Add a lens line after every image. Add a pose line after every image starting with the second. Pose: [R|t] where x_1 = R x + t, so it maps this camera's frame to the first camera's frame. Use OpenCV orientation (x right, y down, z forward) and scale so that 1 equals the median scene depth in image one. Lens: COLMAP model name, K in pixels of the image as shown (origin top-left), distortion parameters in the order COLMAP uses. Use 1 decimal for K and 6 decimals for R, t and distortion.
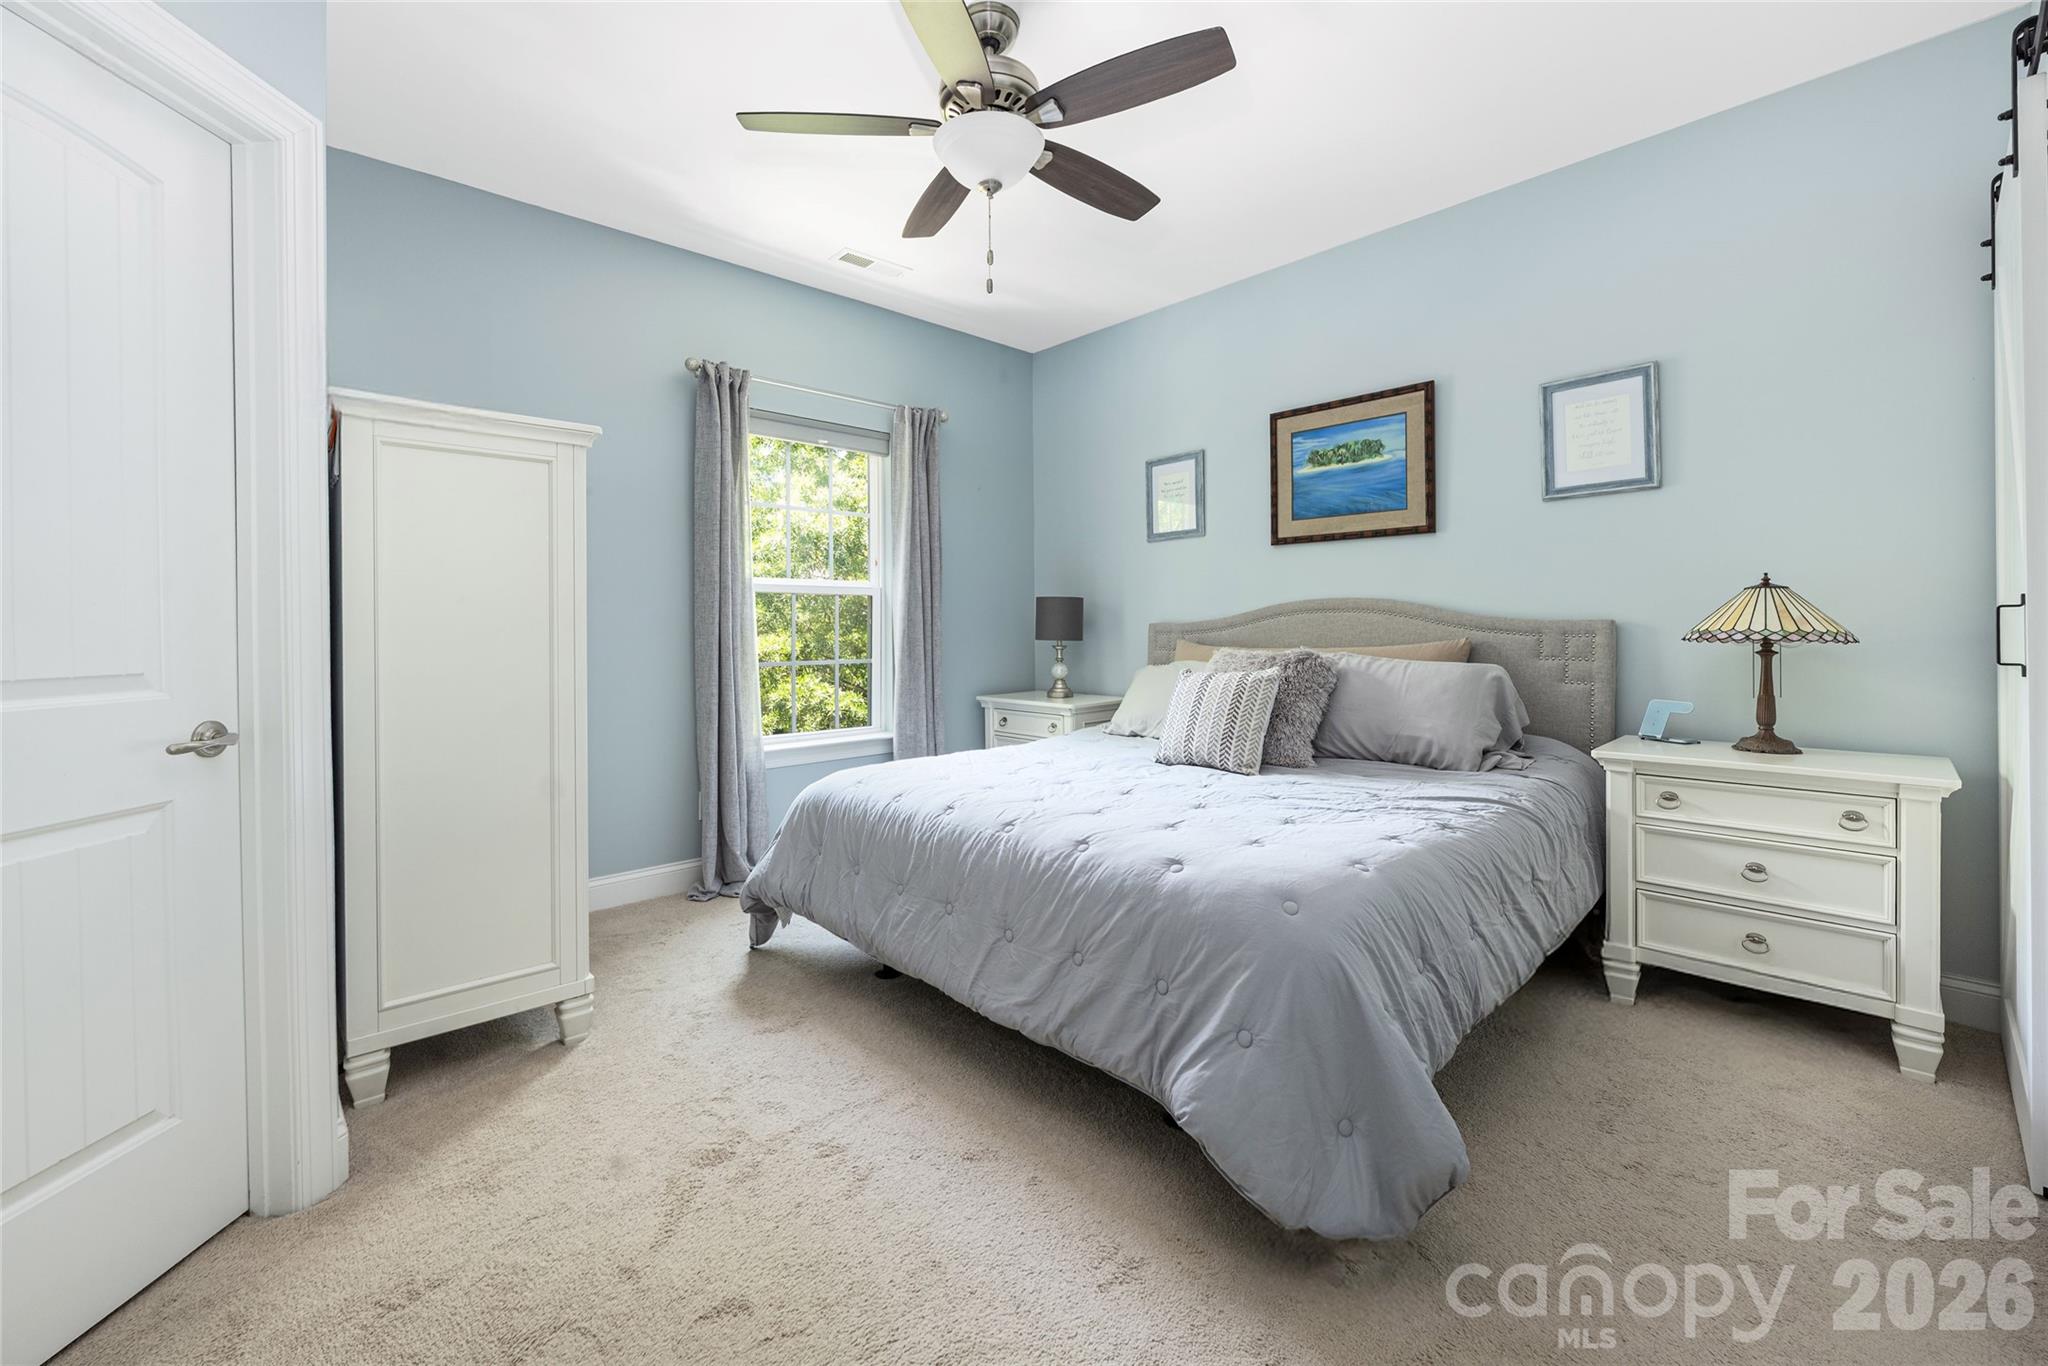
lens RADIAL K [[830.8, 0, 995.6], [0, 830.8, 635.6], [0, 0, 1]] dist [-0.000960, -0.000625]
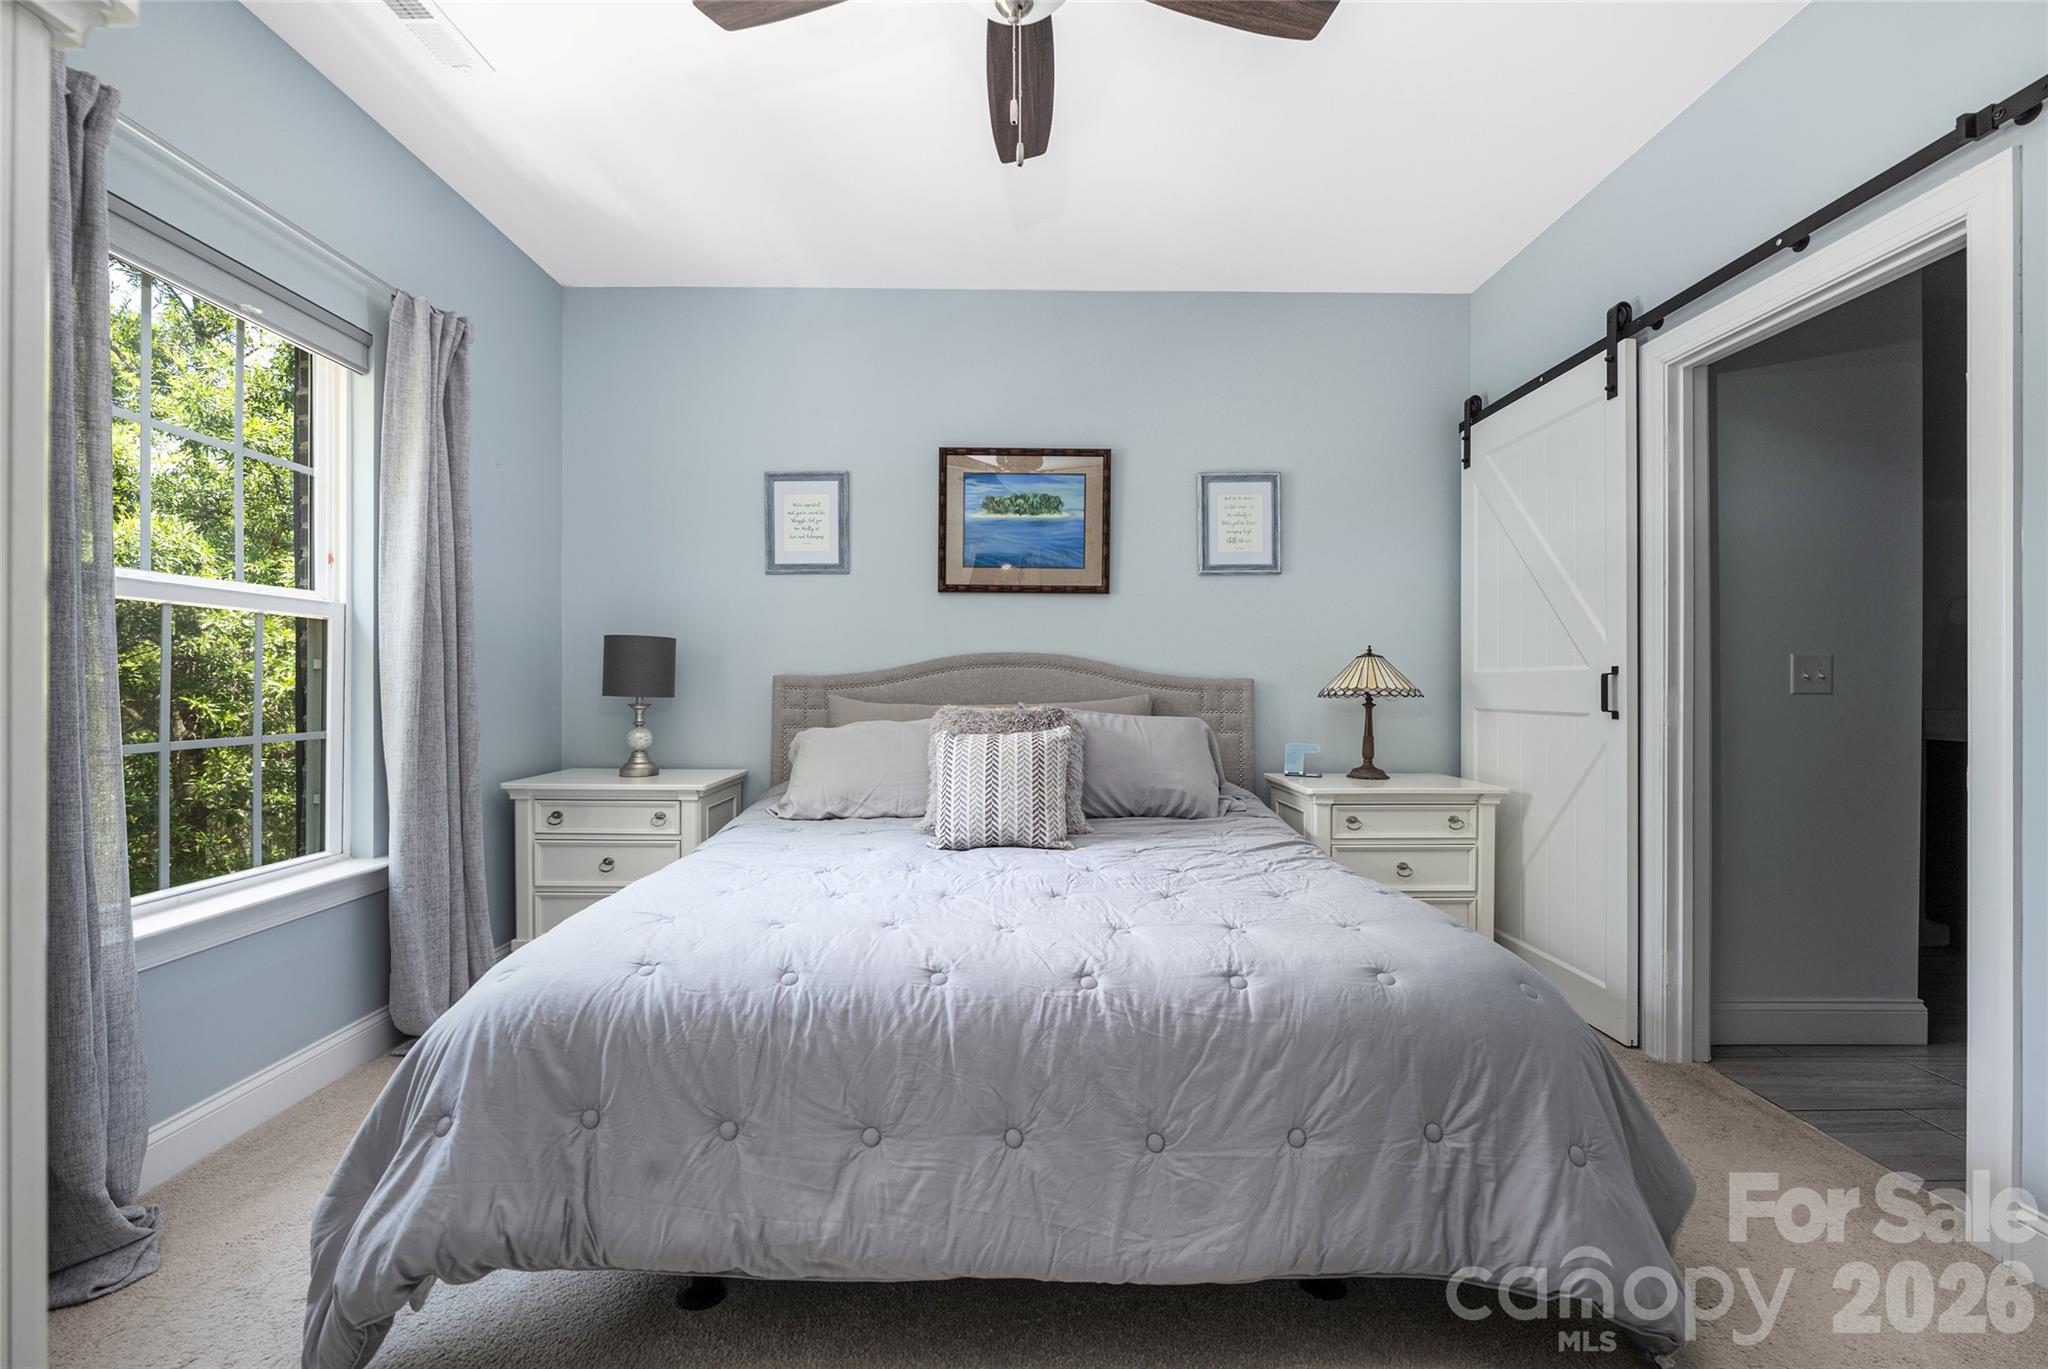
lens RADIAL K [[830.8, 0, 1027.9], [0, 830.8, 685.2], [0, 0, 1]] dist [-0.000960, -0.000625]
pose [[0.668900, 0.007080, 0.743318, -0.316150], [-0.002726, 0.999971, -0.007071, -0.000081], [-0.743347, 0.002703, 0.668900, 0.363905]]
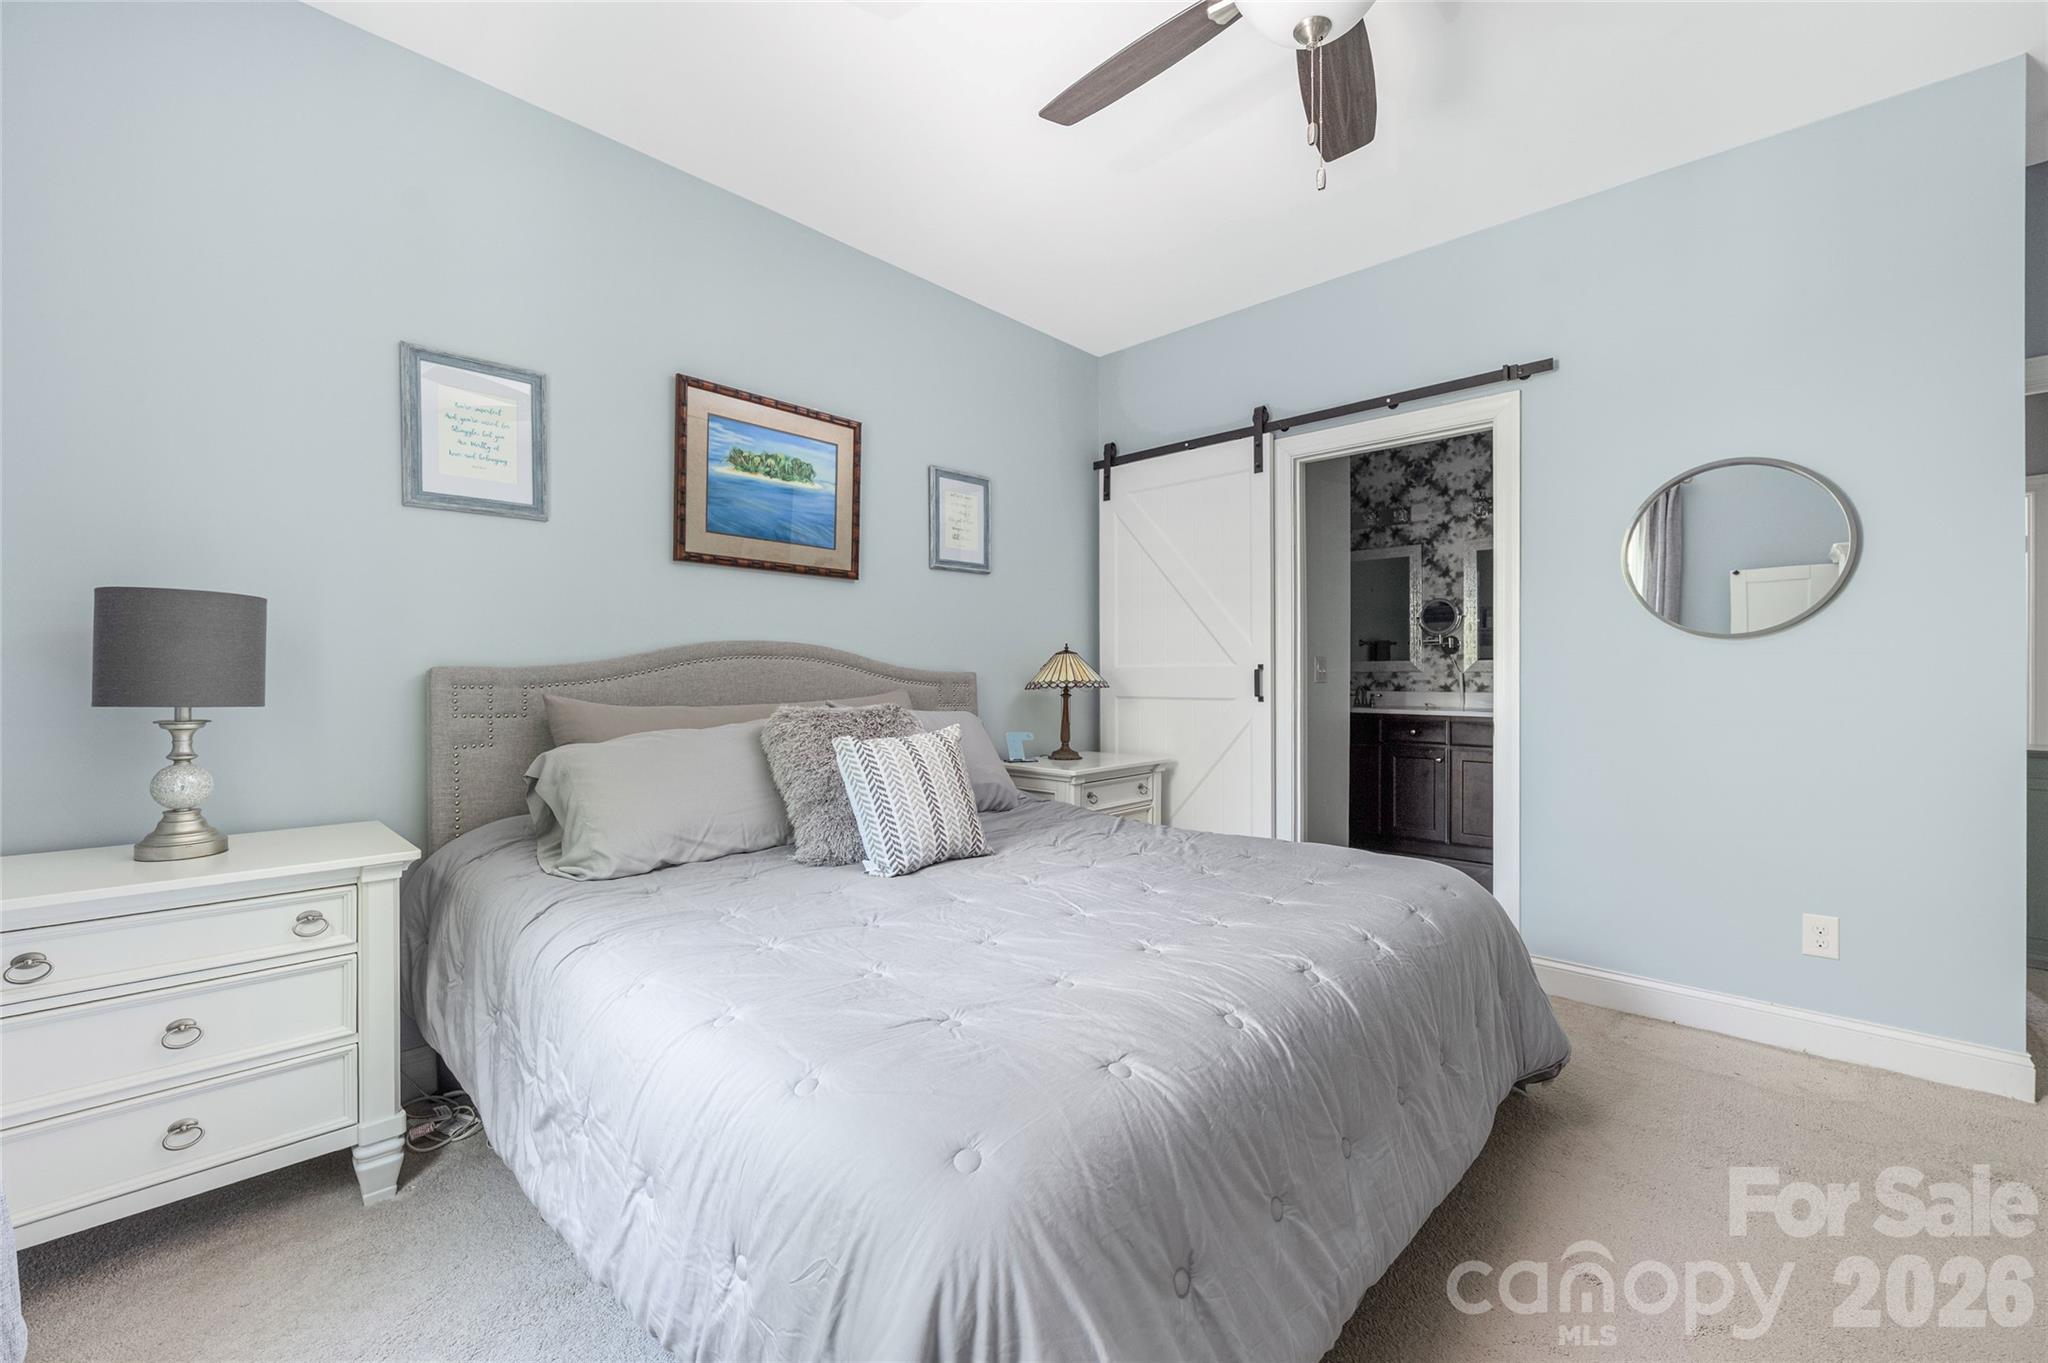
lens RADIAL K [[841.7, 0, 1000.5], [0, 841.7, 681.4], [0, 0, 1]] dist [-0.004895, -0.000164]
pose [[-0.068183, 0.000825, 0.997673, -0.450989], [0.007081, 0.999975, -0.000343, -0.004190], [-0.997648, 0.007041, -0.068187, 0.882665]]
